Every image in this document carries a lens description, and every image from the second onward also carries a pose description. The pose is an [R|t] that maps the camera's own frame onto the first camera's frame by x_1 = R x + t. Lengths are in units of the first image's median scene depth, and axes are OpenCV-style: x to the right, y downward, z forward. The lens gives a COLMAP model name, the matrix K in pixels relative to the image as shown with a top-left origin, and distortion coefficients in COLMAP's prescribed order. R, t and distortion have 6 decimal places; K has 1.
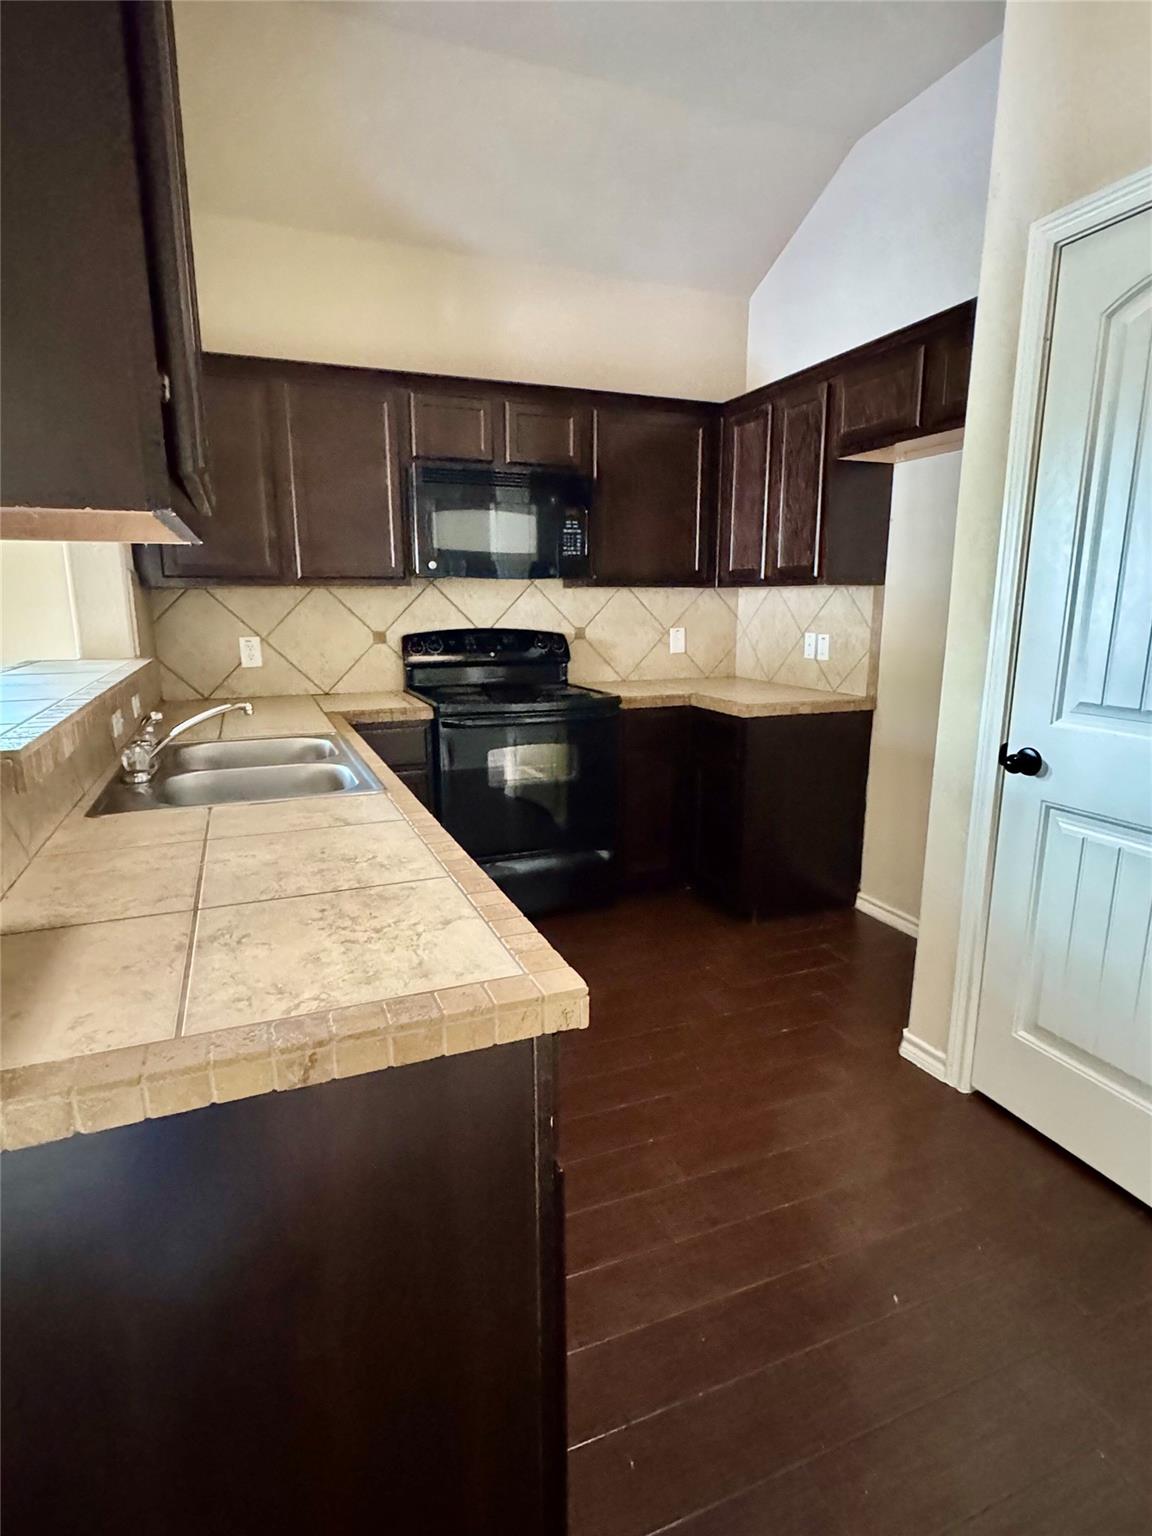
lens RADIAL K [[796.3, 0, 580.4], [0, 796.3, 762.1], [0, 0, 1]] dist [-0.004613, -0.000630]
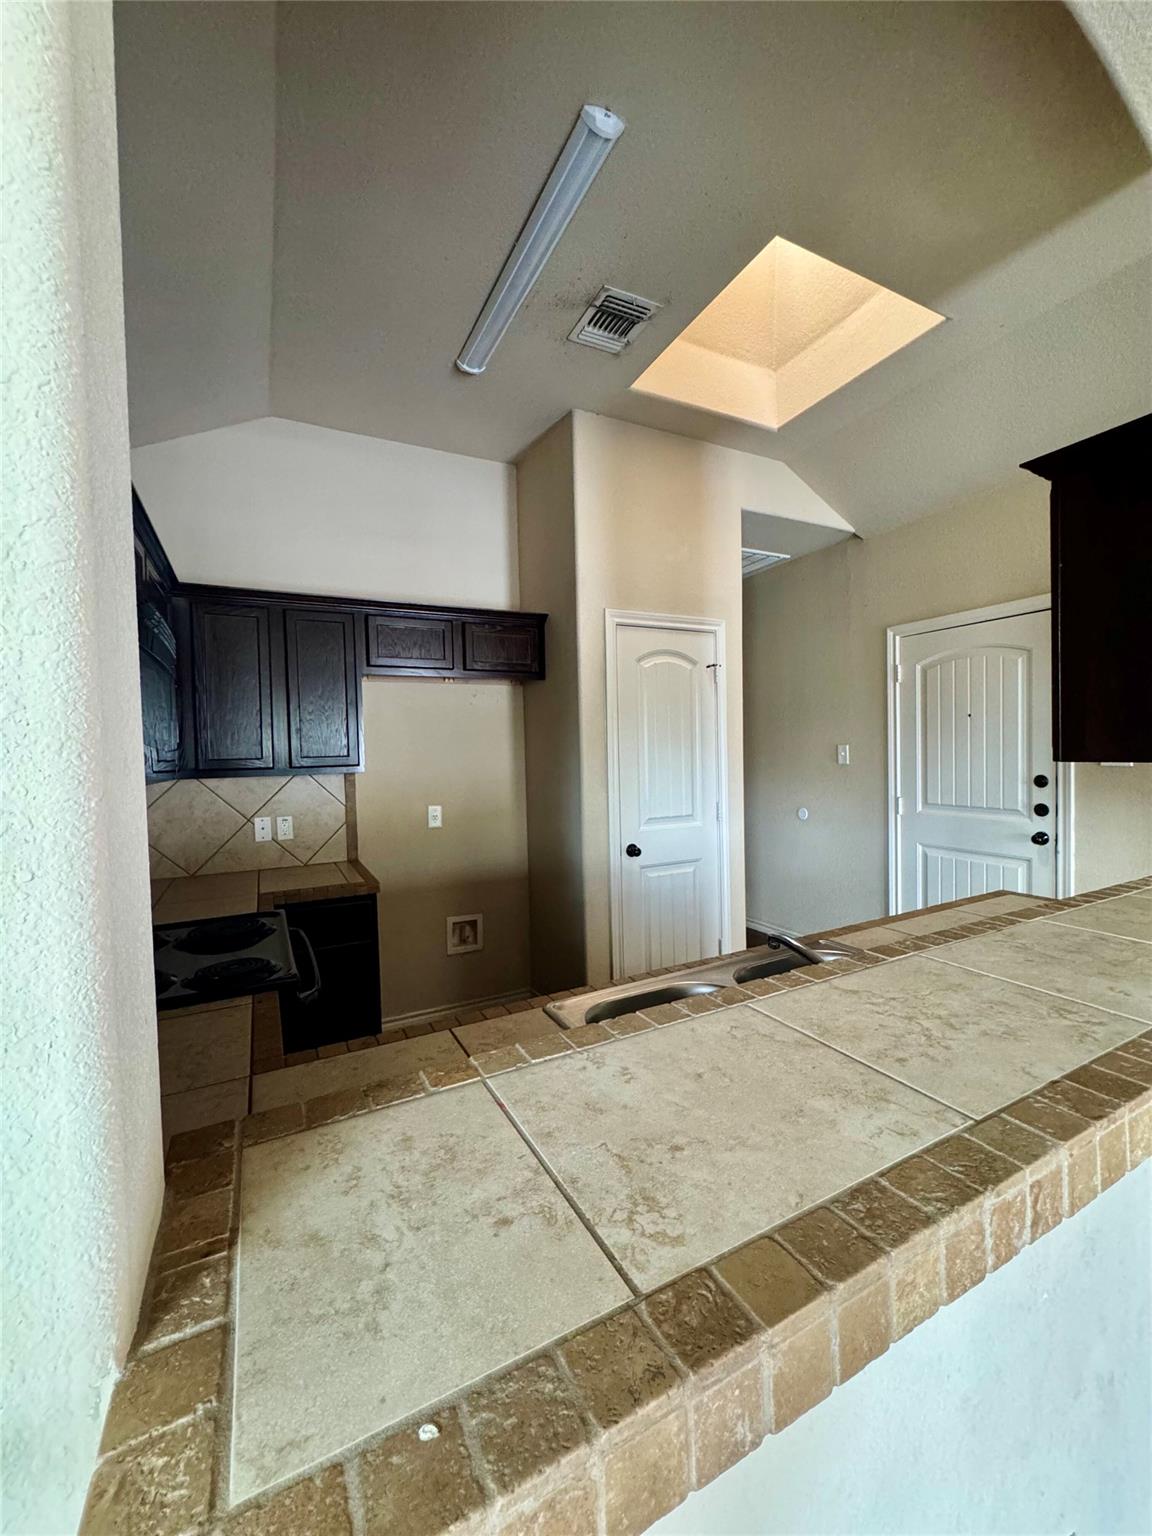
lens RADIAL K [[608.5, 0, 571.8], [0, 608.5, 765.8], [0, 0, 1]] dist [-0.006760, -0.000665]
pose [[-0.076670, -0.019933, 0.996857, -0.551085], [0.223317, 0.974056, 0.036653, -0.167647], [-0.971726, 0.225426, -0.070230, 0.646149]]
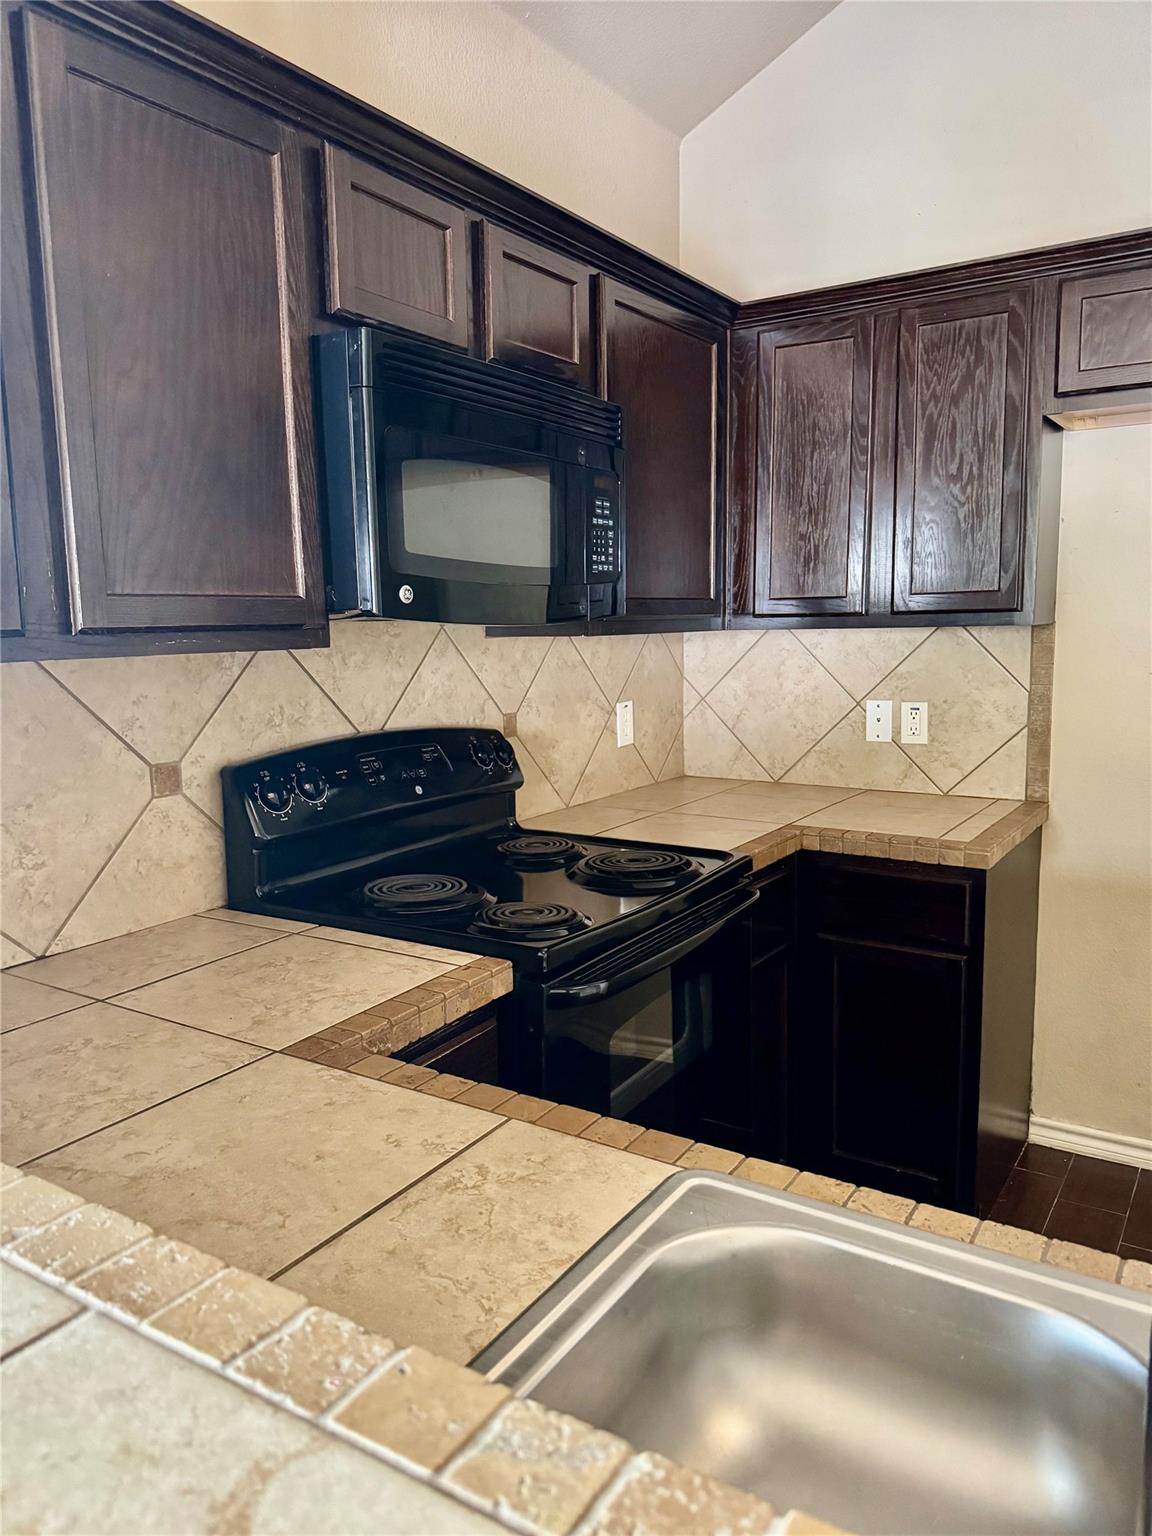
lens RADIAL K [[1078.4, 0, 577.1], [0, 1078.4, 768.4], [0, 0, 1]] dist [0.059367, -0.006937]
pose [[0.825214, -0.092844, 0.557137, -0.368938], [0.130672, 0.991019, -0.028399, -0.118196], [-0.549496, 0.096237, 0.829935, 0.449421]]
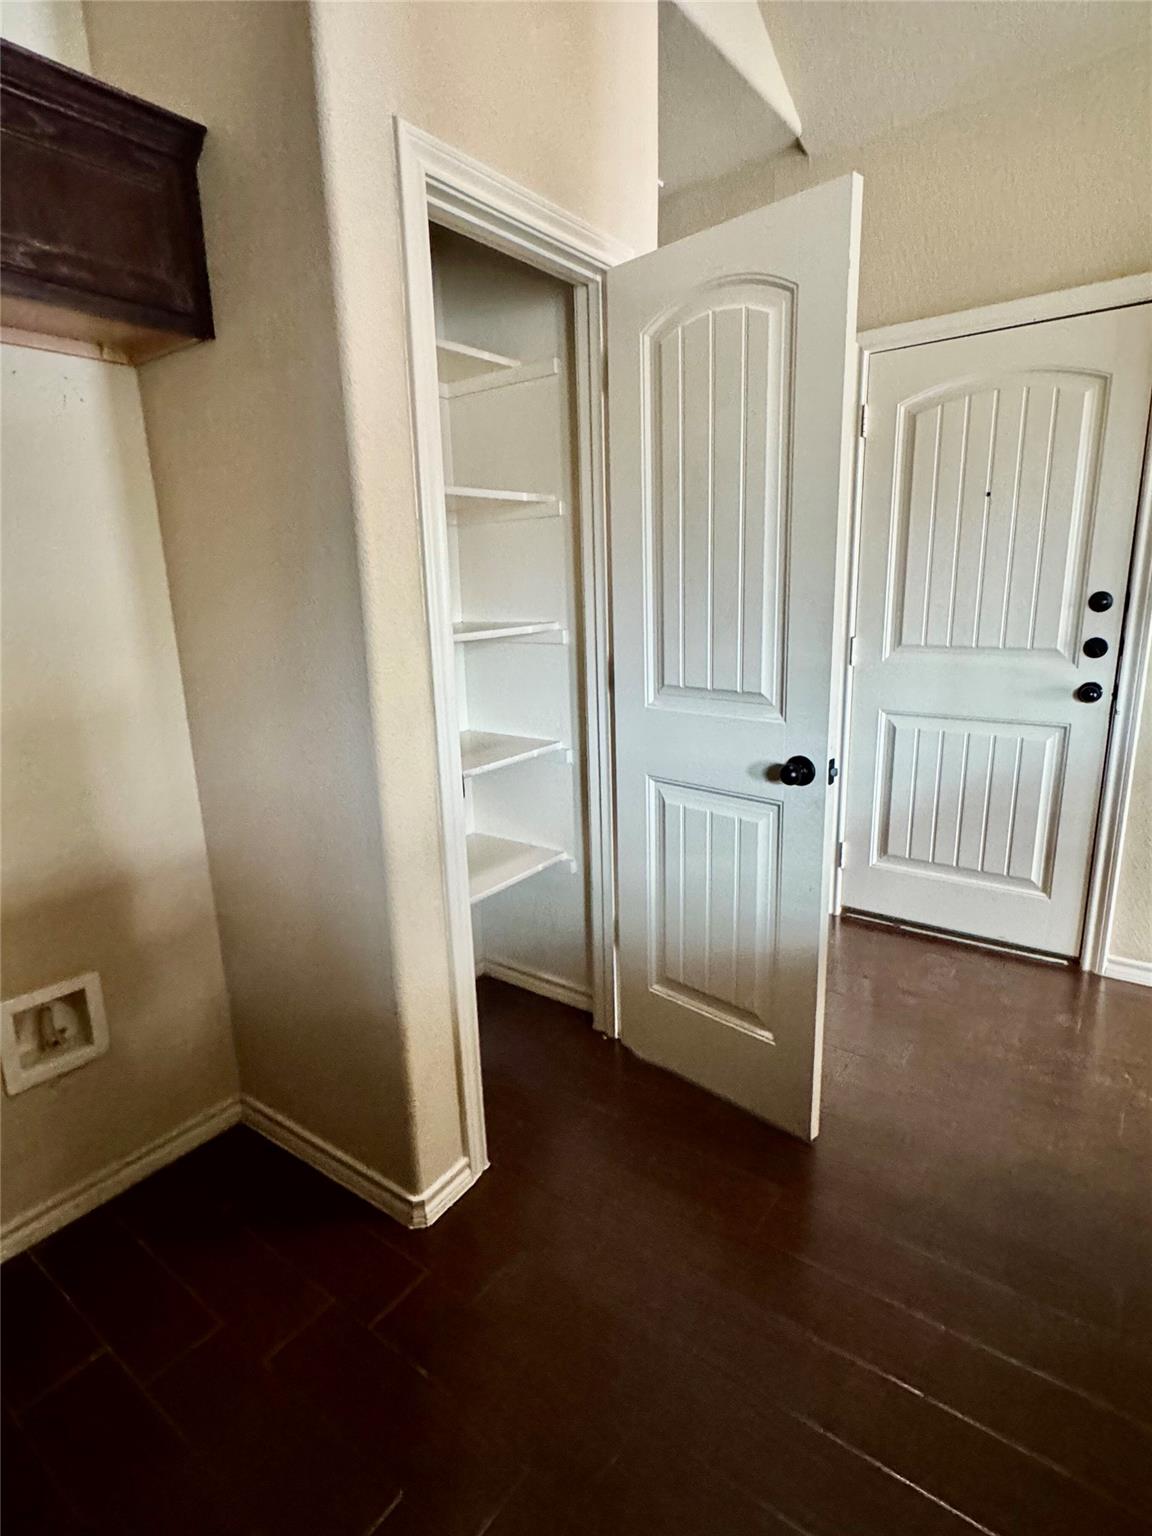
lens RADIAL K [[796.3, 0, 571.0], [0, 796.3, 765.1], [0, 0, 1]] dist [-0.004613, -0.000630]
pose [[-0.511591, -0.179149, 0.840345, -0.204750], [0.203532, 0.924921, 0.321087, -0.157343], [-0.834775, 0.335302, -0.436718, 0.686800]]
